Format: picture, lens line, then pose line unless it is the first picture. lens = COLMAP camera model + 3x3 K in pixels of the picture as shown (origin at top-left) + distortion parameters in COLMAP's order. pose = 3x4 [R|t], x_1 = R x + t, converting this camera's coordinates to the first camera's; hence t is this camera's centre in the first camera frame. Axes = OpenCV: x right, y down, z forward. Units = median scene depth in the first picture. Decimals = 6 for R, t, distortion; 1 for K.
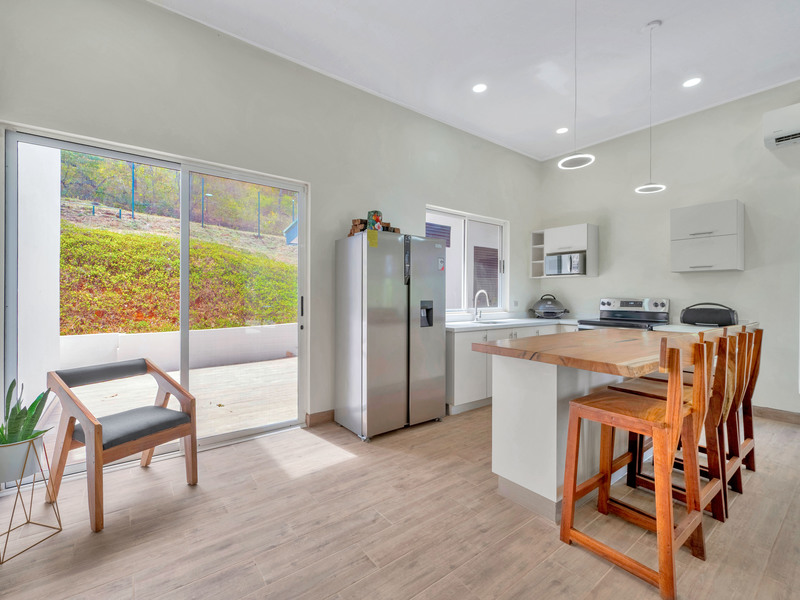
lens RADIAL K [[356.3, 0, 400.0], [0, 356.3, 300.0], [0, 0, 1]] dist [0.002236, -0.000041]
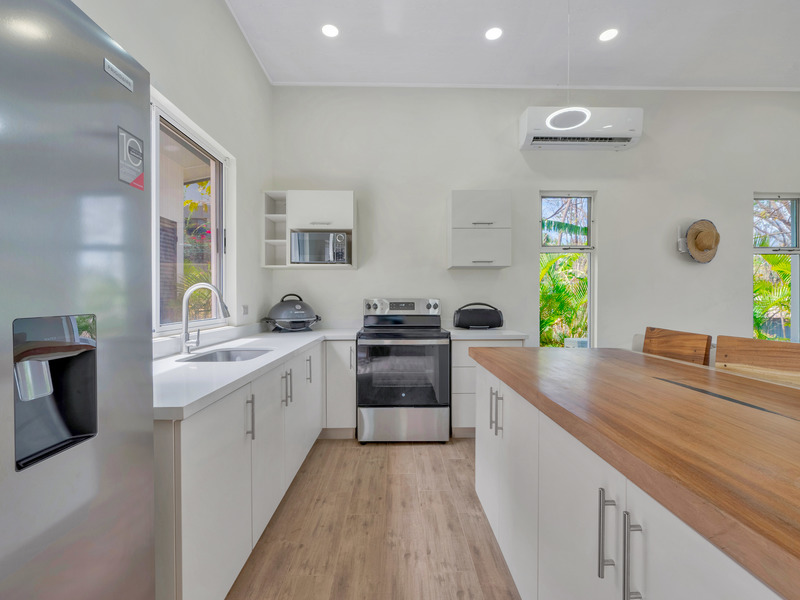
lens RADIAL K [[356.3, 0, 400.0], [0, 356.3, 300.0], [0, 0, 1]] dist [0.002236, -0.000041]
pose [[0.598972, -0.010378, 0.800703, 0.019527], [0.014559, 0.999892, 0.002069, -0.003108], [-0.800637, 0.010418, 0.599059, 0.465687]]
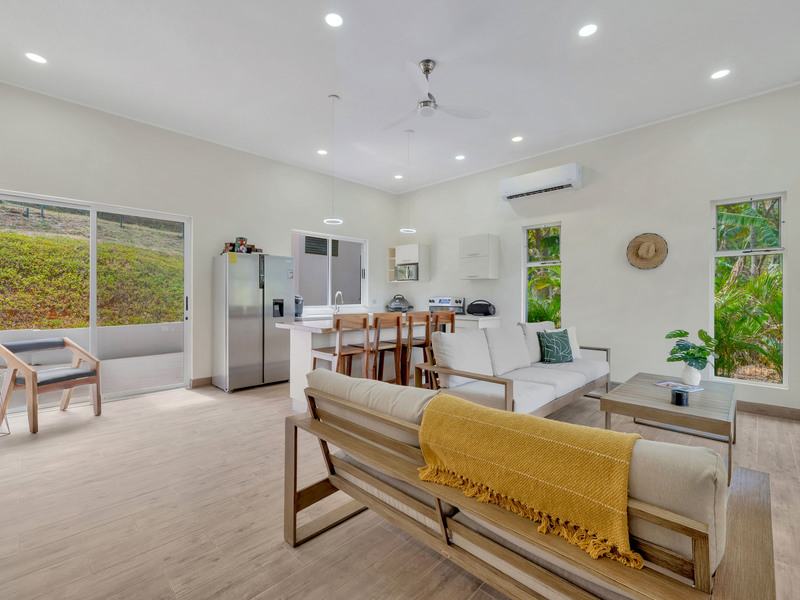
lens RADIAL K [[360.8, 0, 400.9], [0, 360.8, 297.9], [0, 0, 1]] dist [0.002514, 0.000312]
pose [[0.989558, -0.002932, 0.144108, 0.230809], [0.003817, 0.999976, -0.005866, 0.004441], [-0.144087, 0.006355, 0.989545, -0.348170]]
